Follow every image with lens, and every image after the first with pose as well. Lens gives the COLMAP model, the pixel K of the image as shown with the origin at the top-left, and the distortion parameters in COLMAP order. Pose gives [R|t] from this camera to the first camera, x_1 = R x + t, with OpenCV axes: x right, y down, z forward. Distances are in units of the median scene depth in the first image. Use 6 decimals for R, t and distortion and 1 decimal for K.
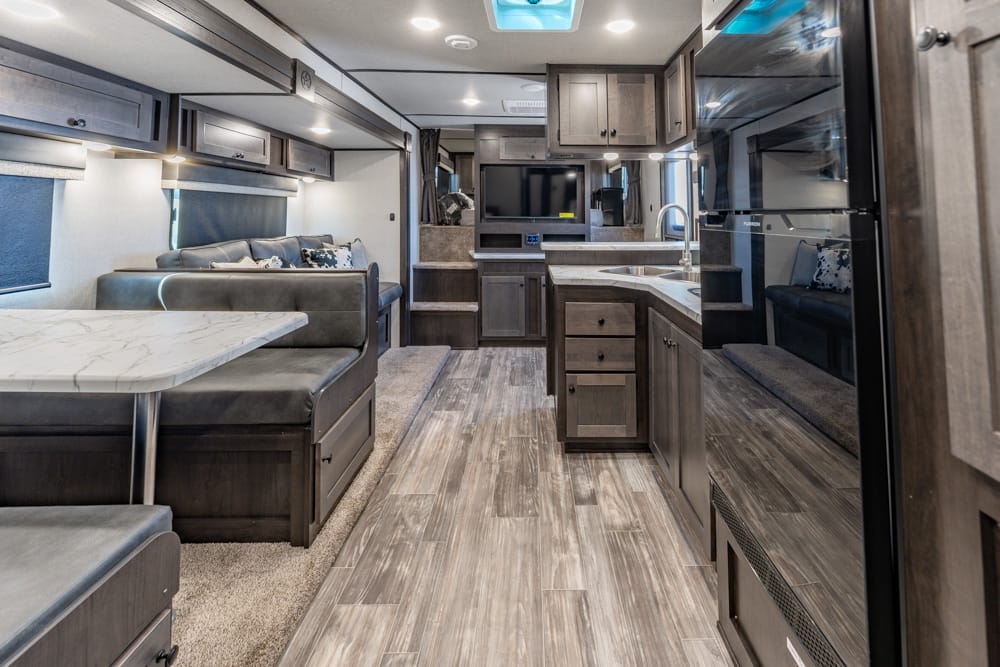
lens RADIAL K [[427.2, 0, 537.5], [0, 427.2, 196.3], [0, 0, 1]] dist [-0.000790, -0.000189]
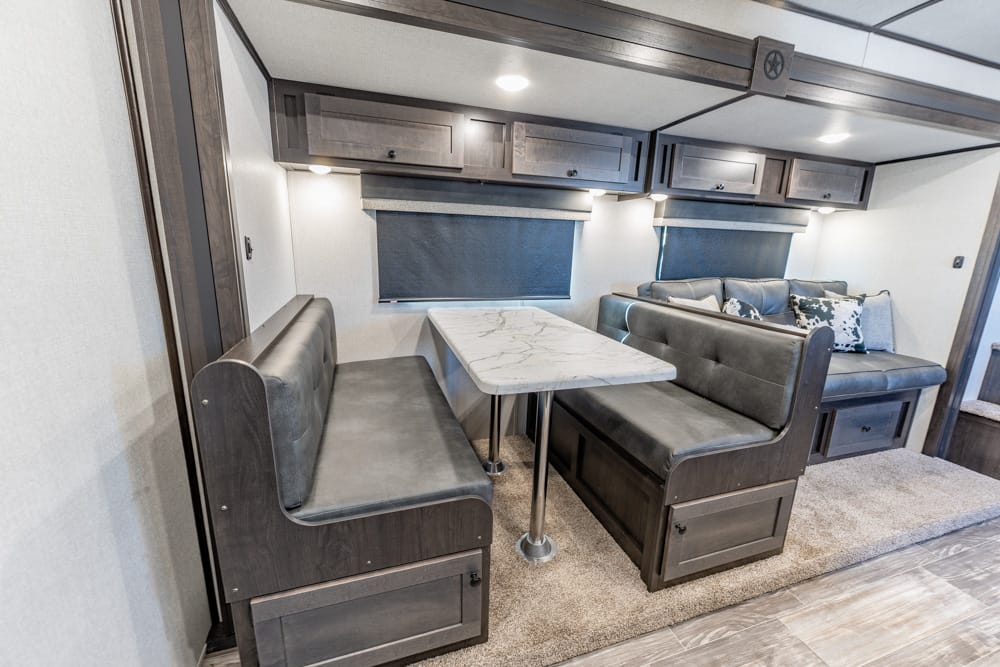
lens RADIAL K [[401.9, 0, 505.4], [0, 401.9, 342.1], [0, 0, 1]] dist [-0.000710, -0.000066]
pose [[0.298734, 0.230171, -0.926164, 0.064470], [0.013779, 0.969338, 0.245345, 0.013283], [0.954237, -0.086054, 0.286403, 0.299902]]
